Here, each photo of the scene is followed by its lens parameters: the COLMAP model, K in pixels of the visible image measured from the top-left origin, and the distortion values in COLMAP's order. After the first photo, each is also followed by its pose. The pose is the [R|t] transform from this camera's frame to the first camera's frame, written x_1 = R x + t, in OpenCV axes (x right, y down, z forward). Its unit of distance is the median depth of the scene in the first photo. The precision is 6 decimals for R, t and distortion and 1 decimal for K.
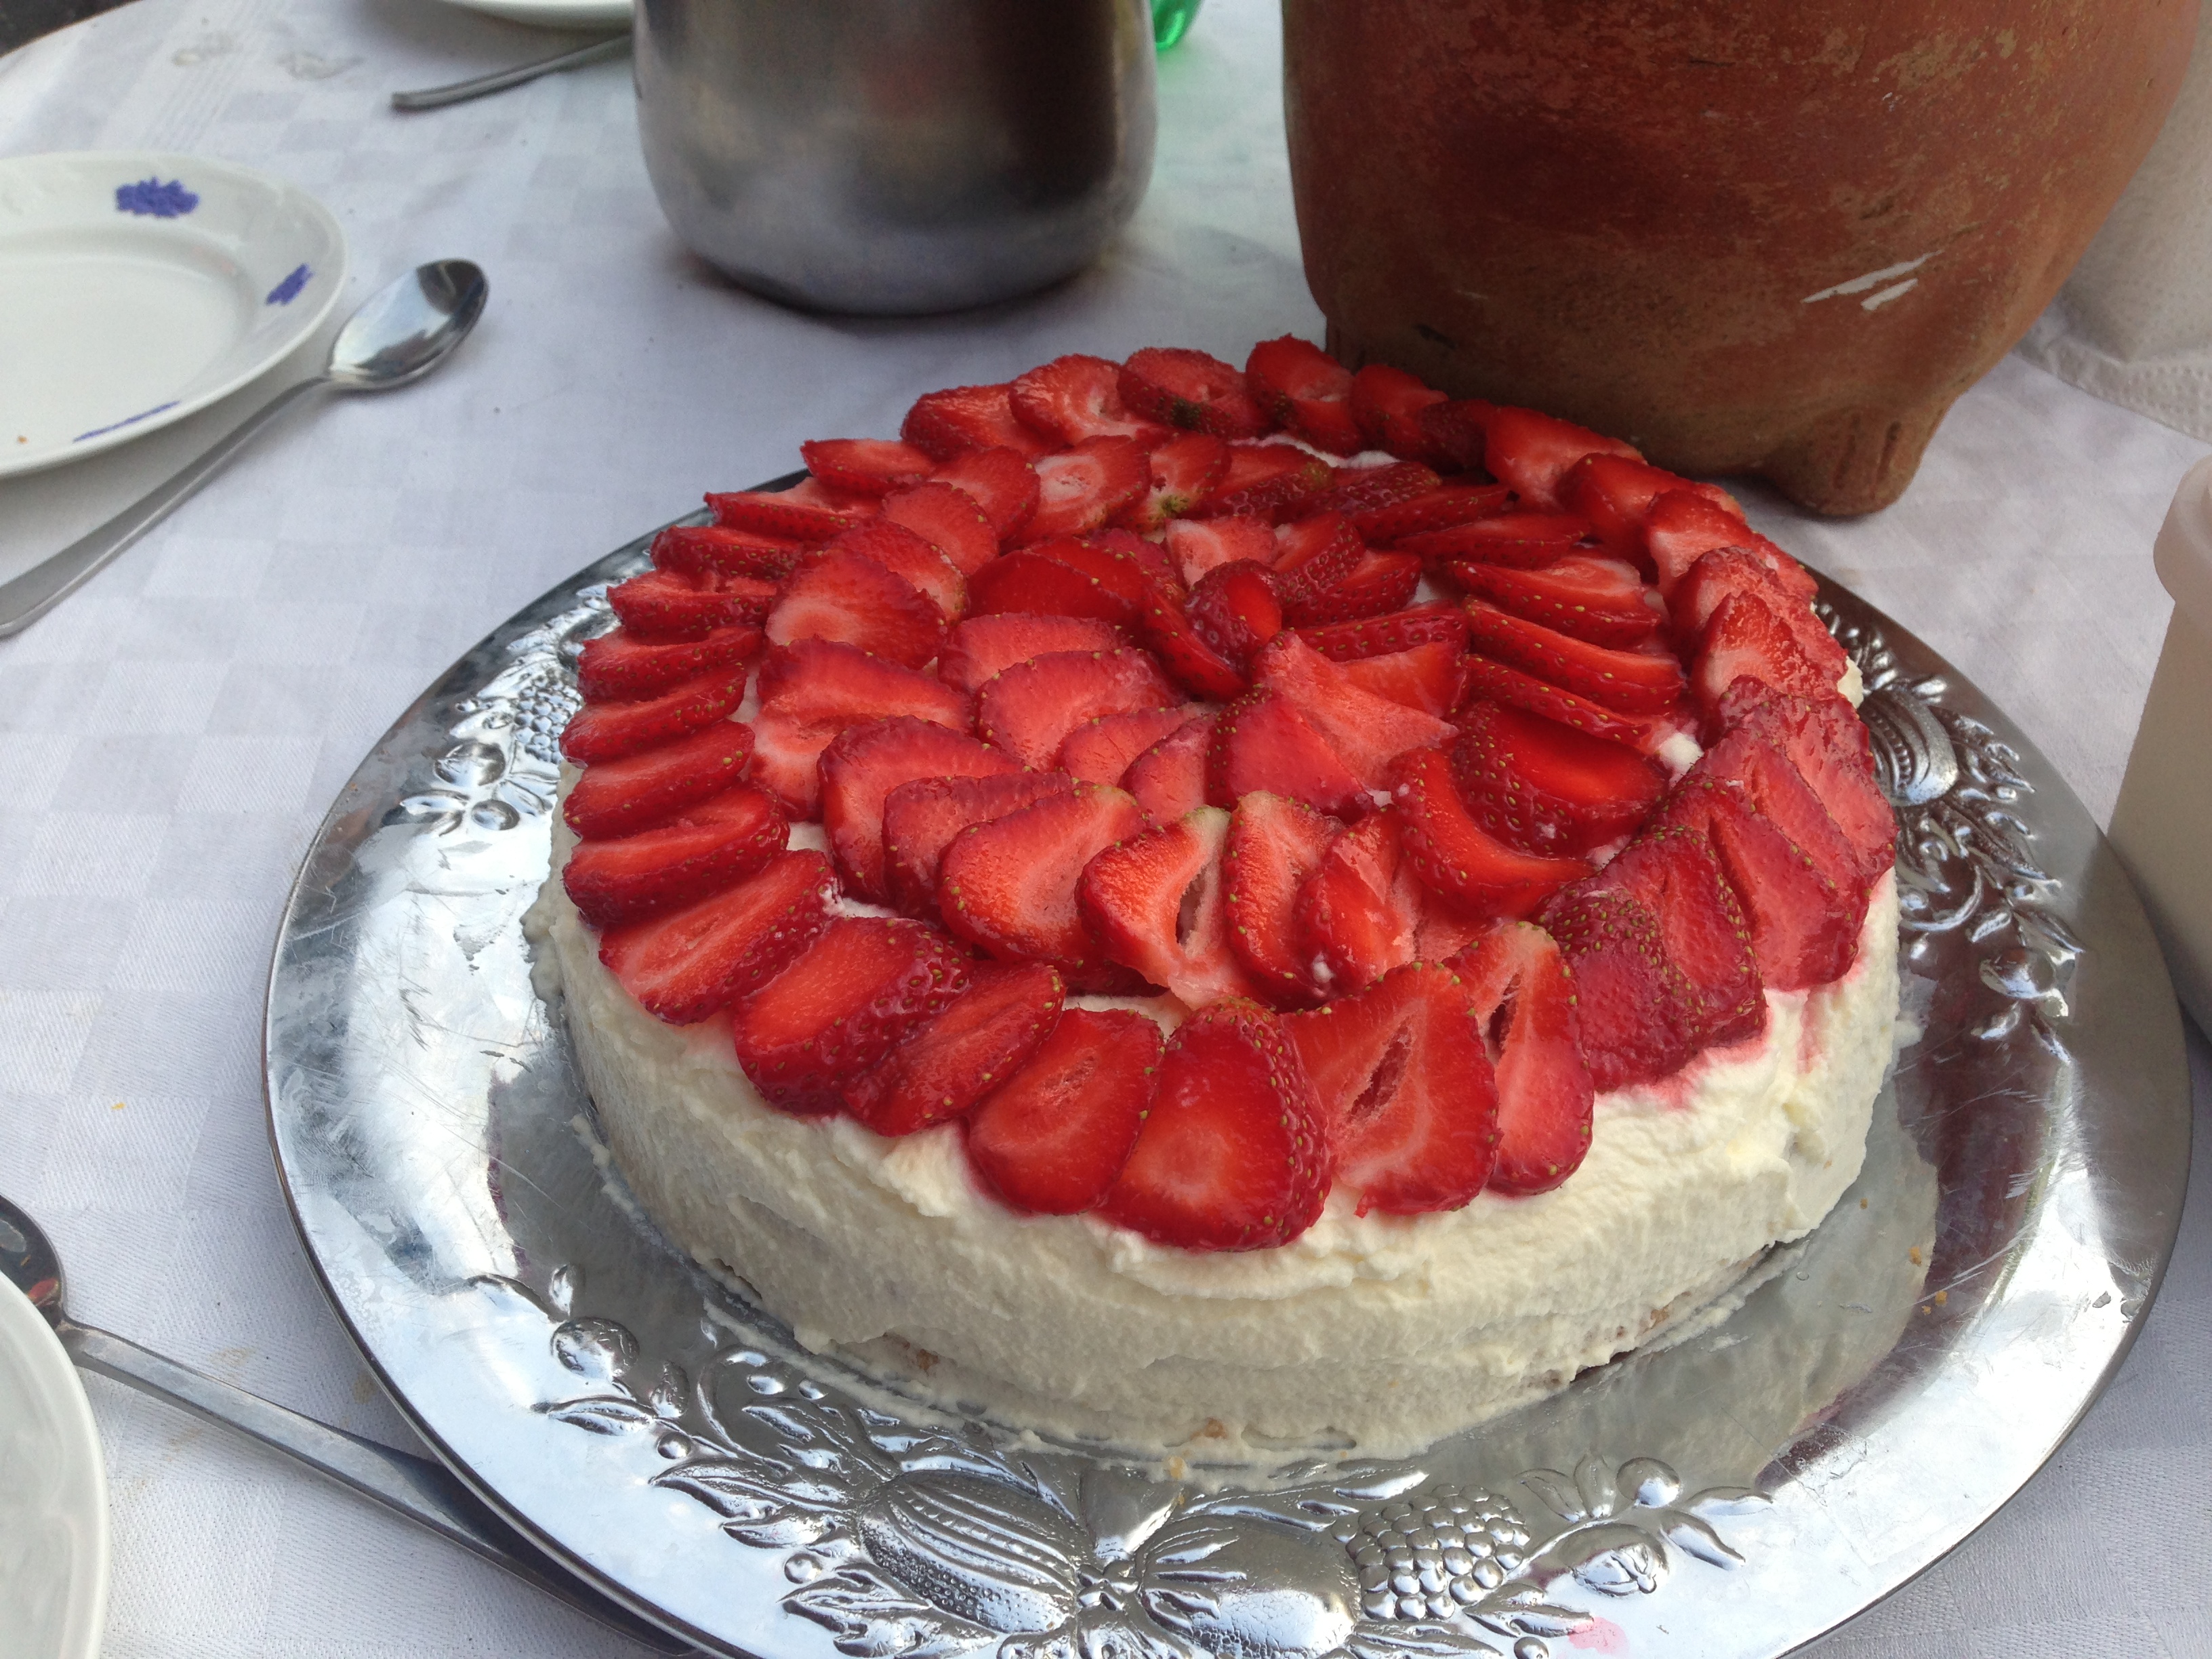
lens RADIAL K [[1981.1, 0, 1107.0], [0, 1981.1, 820.6], [0, 0, 1]] dist [0.101572, -0.223220]
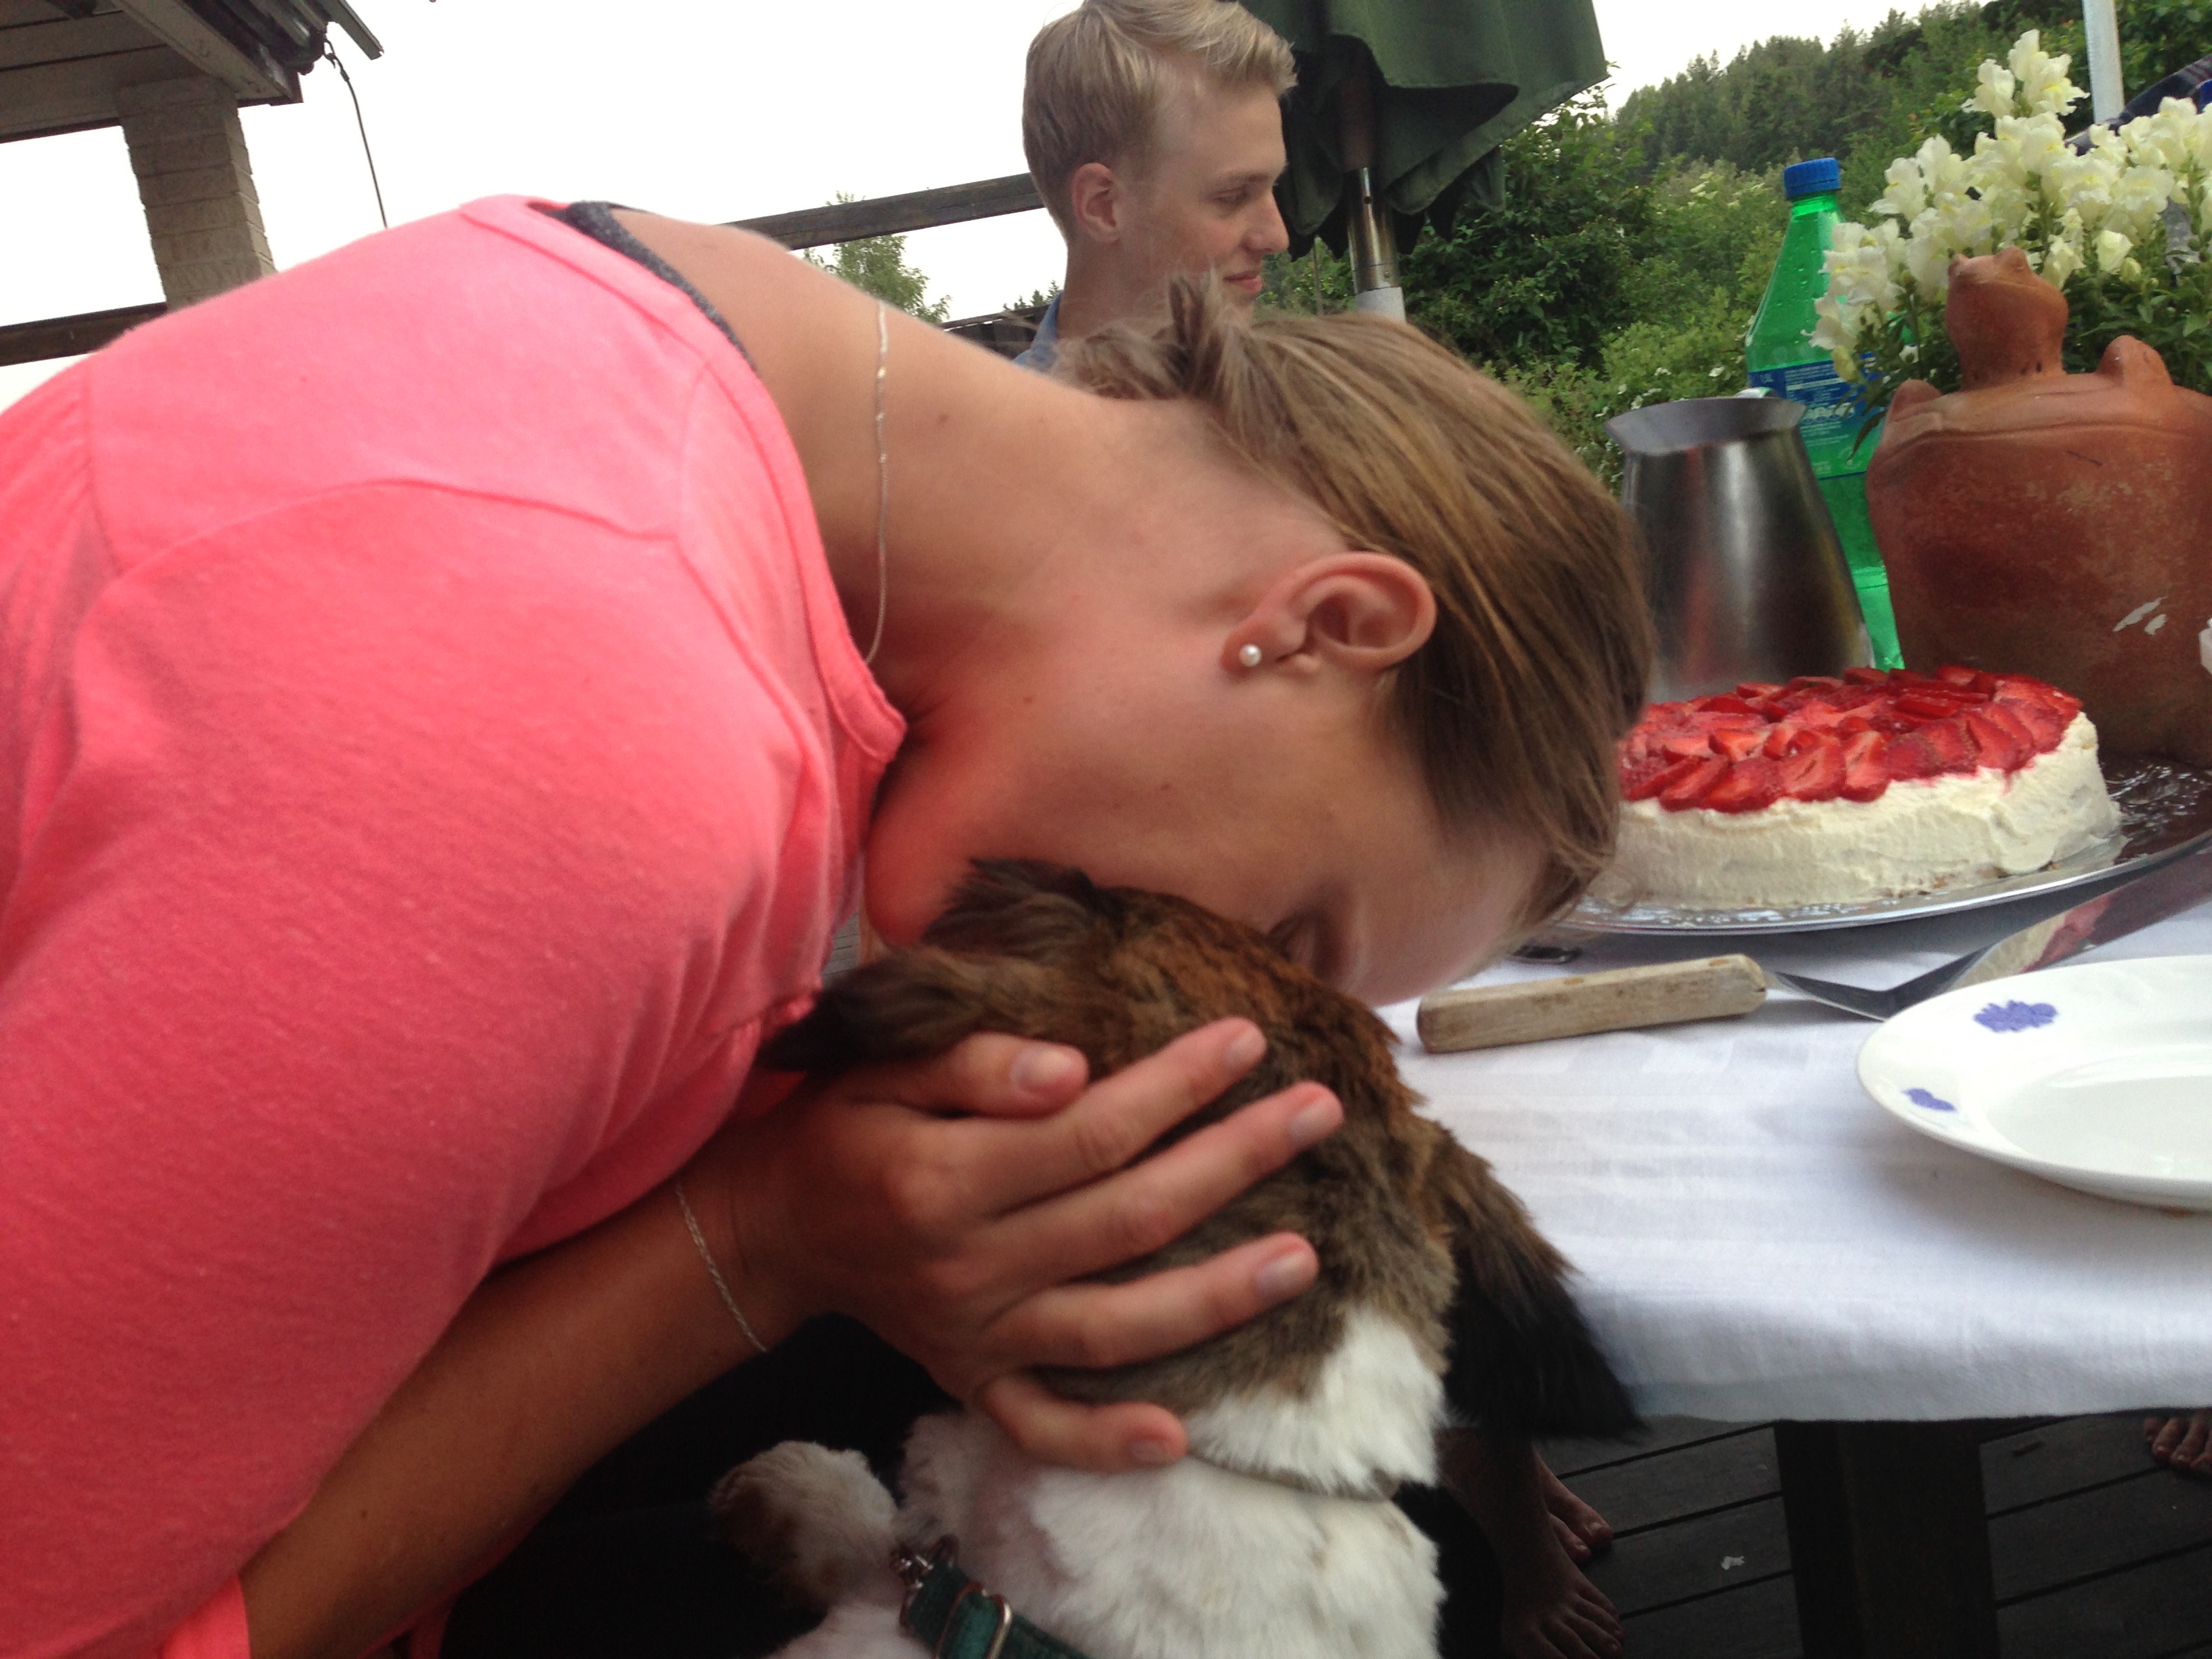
lens RADIAL K [[1981.1, 0, 1107.0], [0, 1981.1, 820.6], [0, 0, 1]] dist [0.101572, -0.223220]
pose [[0.877388, -0.062624, -0.475677, 0.617376], [-0.173765, 0.882659, -0.436713, 1.628918], [0.447210, 0.465823, 0.763553, -1.630425]]
